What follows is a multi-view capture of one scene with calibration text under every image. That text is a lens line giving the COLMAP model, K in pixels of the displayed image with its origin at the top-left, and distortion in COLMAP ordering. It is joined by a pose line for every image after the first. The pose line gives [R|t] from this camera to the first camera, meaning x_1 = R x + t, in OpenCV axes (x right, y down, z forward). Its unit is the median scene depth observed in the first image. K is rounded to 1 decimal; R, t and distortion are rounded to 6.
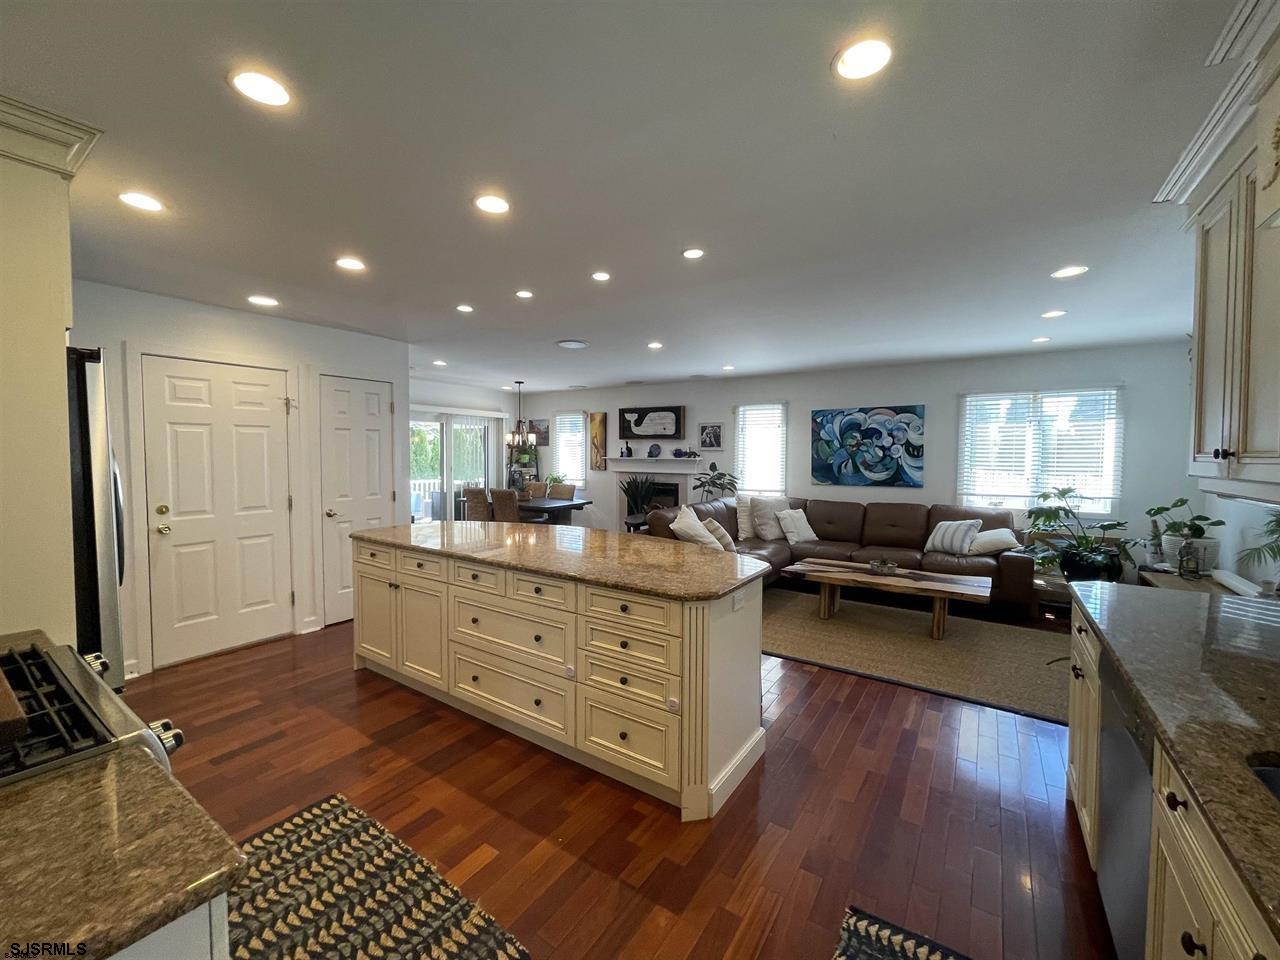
lens RADIAL K [[517.4, 0, 639.1], [0, 517.4, 472.1], [0, 0, 1]] dist [-0.006218, 0.000684]
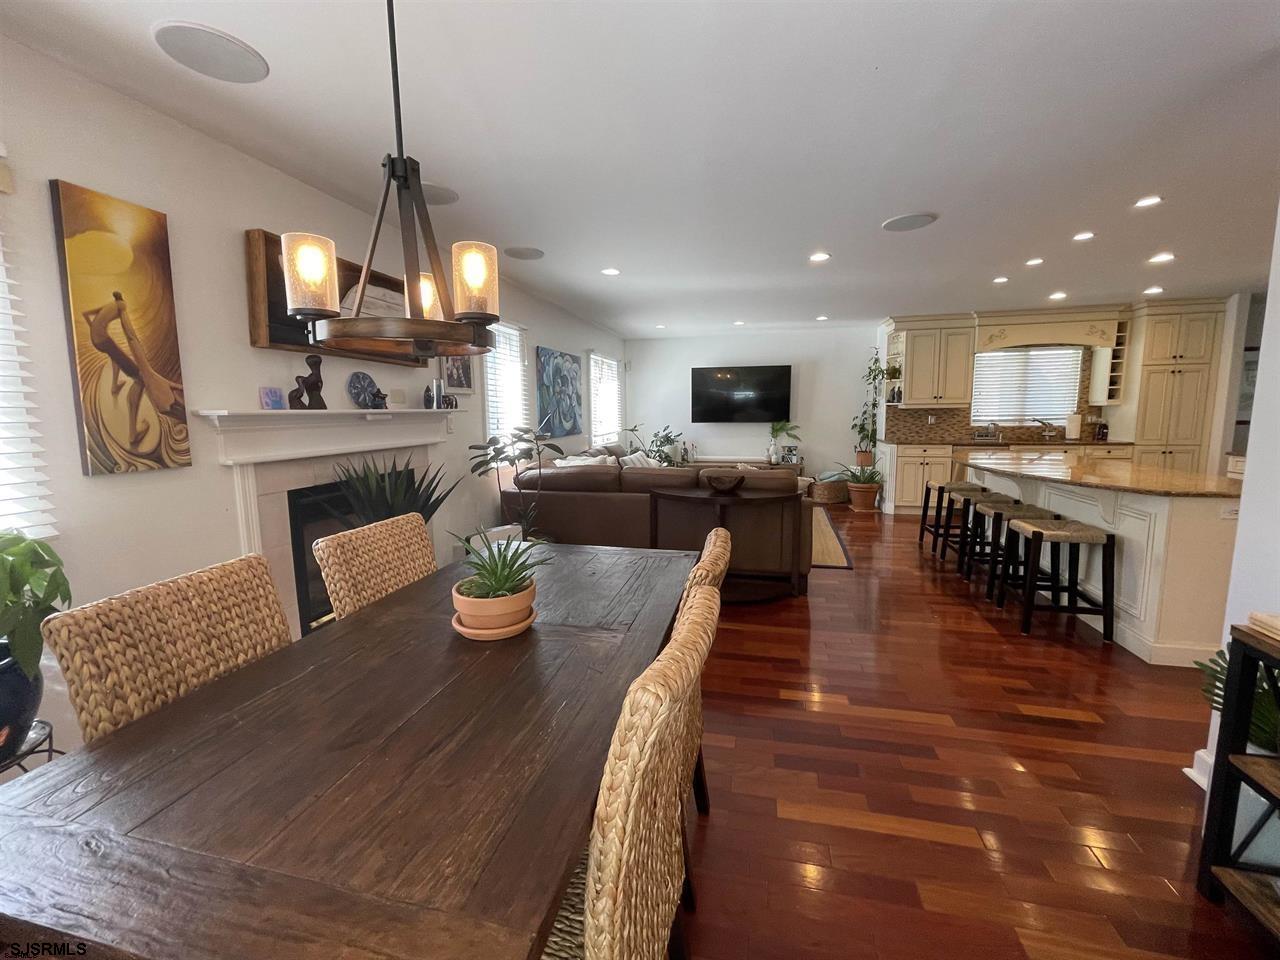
lens RADIAL K [[517.4, 0, 639.1], [0, 517.4, 472.1], [0, 0, 1]] dist [-0.006218, 0.000684]
pose [[-0.353665, -0.111566, 0.928695, -0.491155], [0.046863, 0.989501, 0.136717, -0.031600], [-0.934198, 0.091873, -0.344723, 1.198362]]
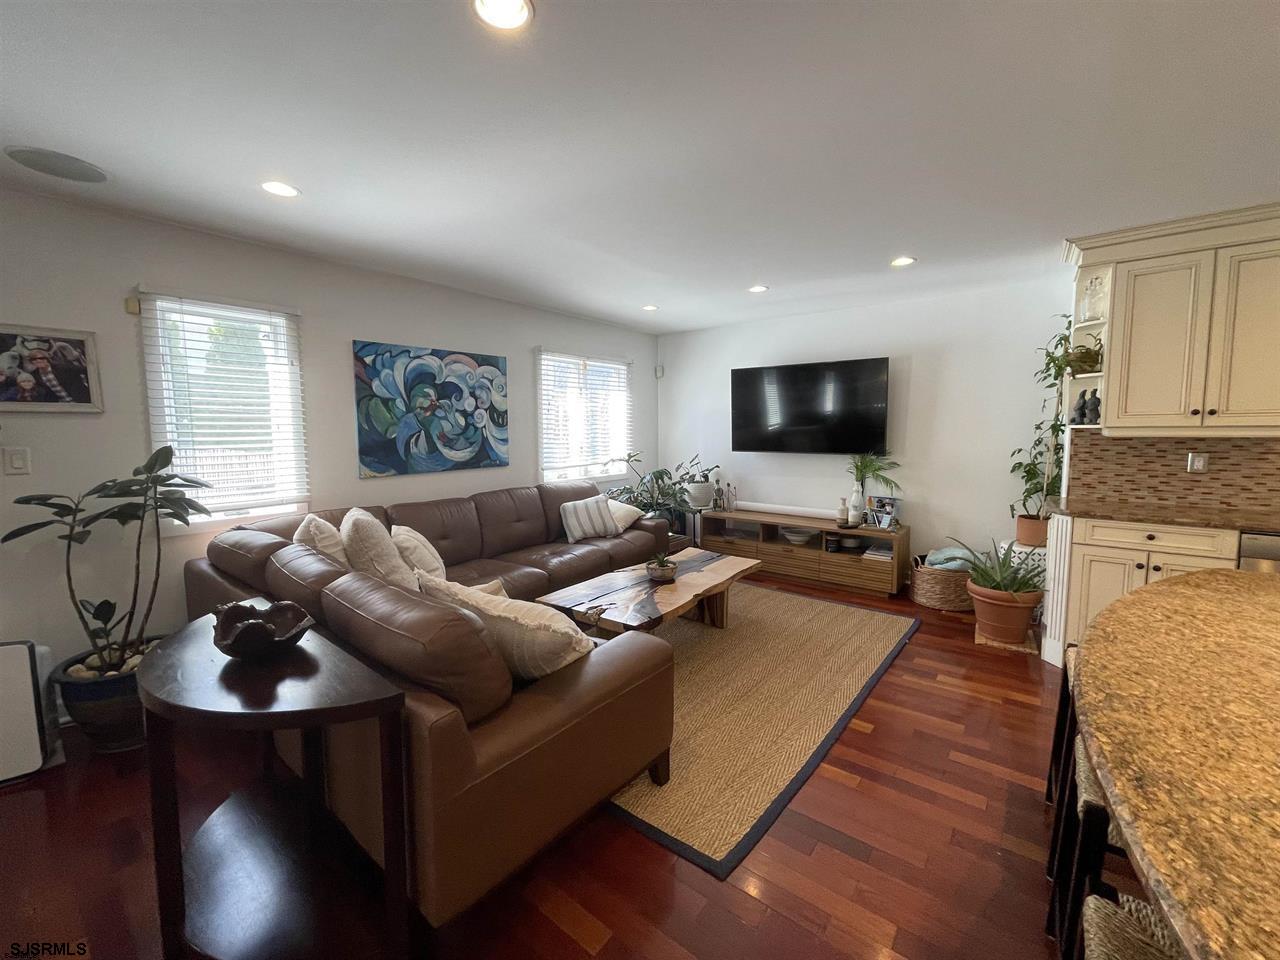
lens RADIAL K [[517.4, 0, 639.1], [0, 517.4, 472.1], [0, 0, 1]] dist [-0.006218, 0.000684]
pose [[0.072134, -0.091258, 0.993211, -0.191956], [0.044161, 0.995121, 0.088226, -0.019033], [-0.996417, 0.037497, 0.075812, 0.704215]]
